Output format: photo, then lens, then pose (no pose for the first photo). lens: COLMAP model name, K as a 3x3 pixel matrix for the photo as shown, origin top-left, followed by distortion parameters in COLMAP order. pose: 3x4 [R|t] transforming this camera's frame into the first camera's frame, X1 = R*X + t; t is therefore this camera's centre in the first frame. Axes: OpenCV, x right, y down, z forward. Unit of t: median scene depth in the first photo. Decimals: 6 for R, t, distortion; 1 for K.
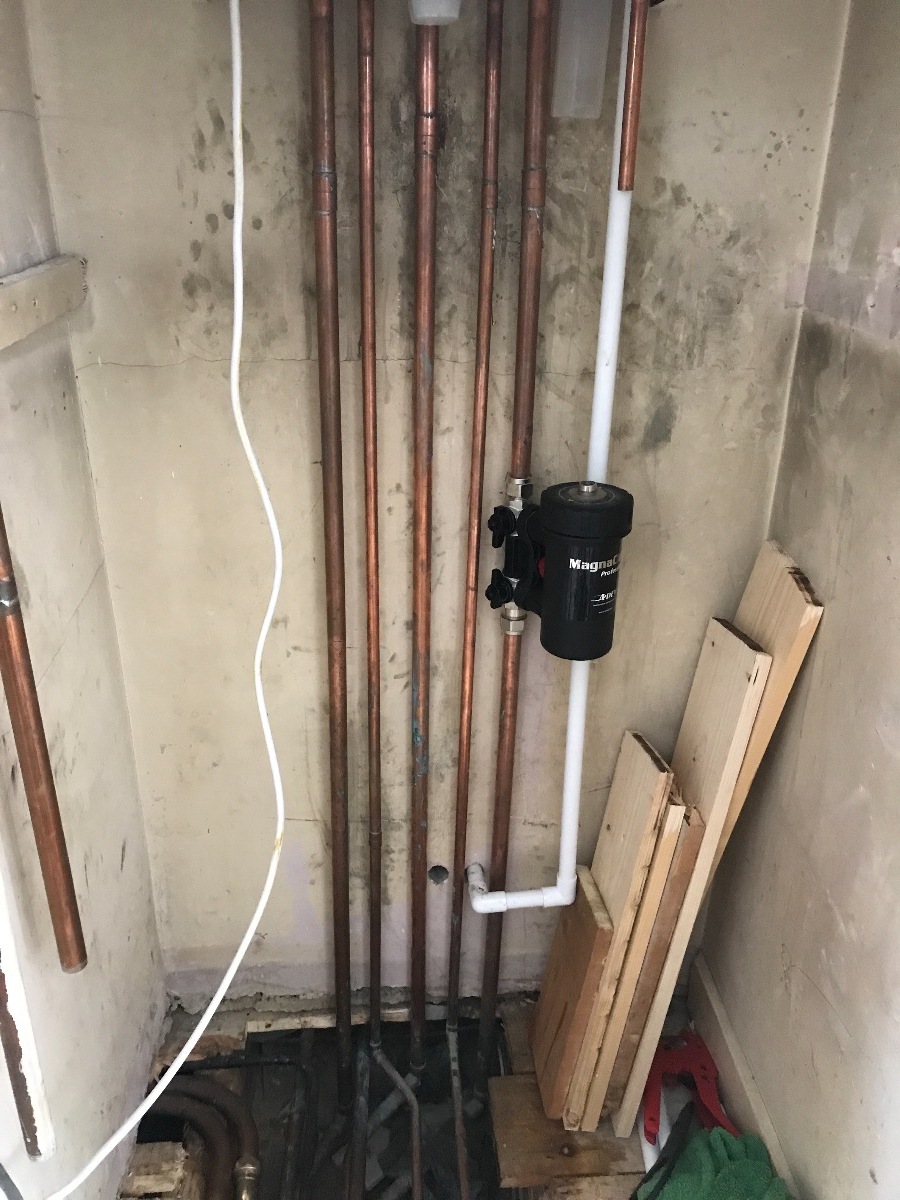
lens RADIAL K [[973.7, 0, 445.4], [0, 973.7, 596.0], [0, 0, 1]] dist [0.015233, -0.030233]
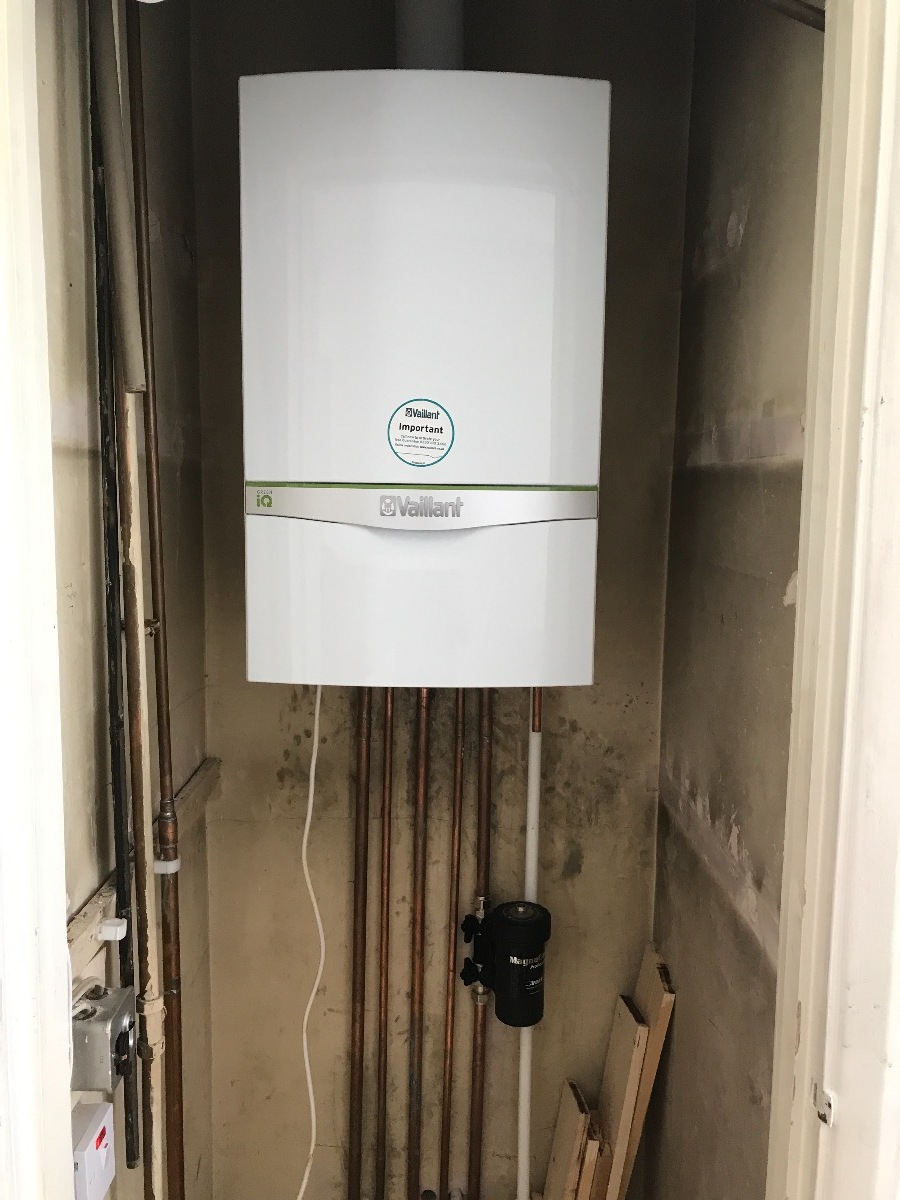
lens RADIAL K [[973.7, 0, 448.1], [0, 973.7, 588.6], [0, 0, 1]] dist [0.015233, -0.030233]
pose [[0.998861, 0.008861, -0.046892, 0.090827], [-0.023368, 0.947564, -0.318711, -0.088794], [0.041609, 0.319444, 0.946691, -0.614783]]
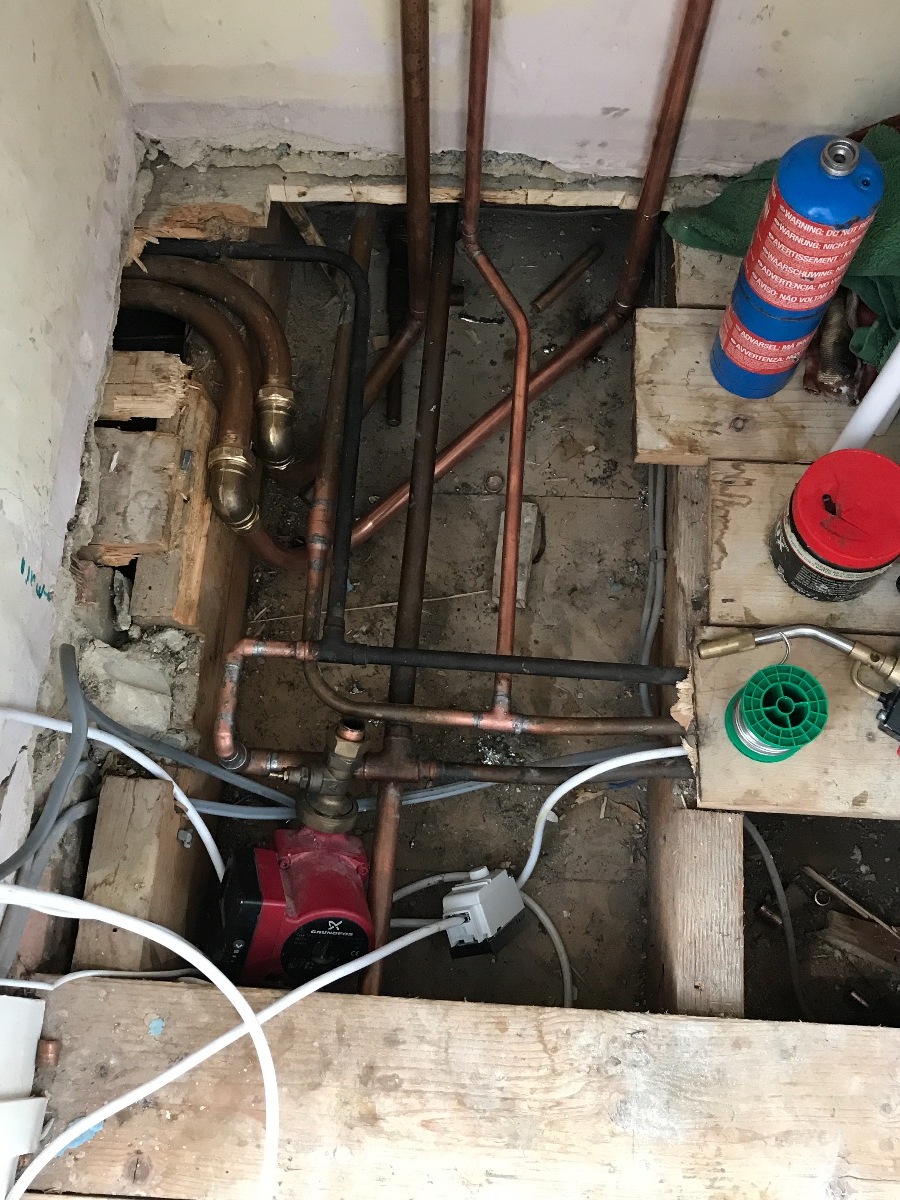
lens RADIAL K [[1210.6, 0, 450.2], [0, 1210.6, 603.3], [0, 0, 1]] dist [-0.014404, 0.000000]
pose [[0.993150, 0.105522, -0.050191, -0.018764], [-0.036885, 0.690678, 0.722221, 0.054799], [0.110876, -0.715422, 0.689839, 0.296061]]
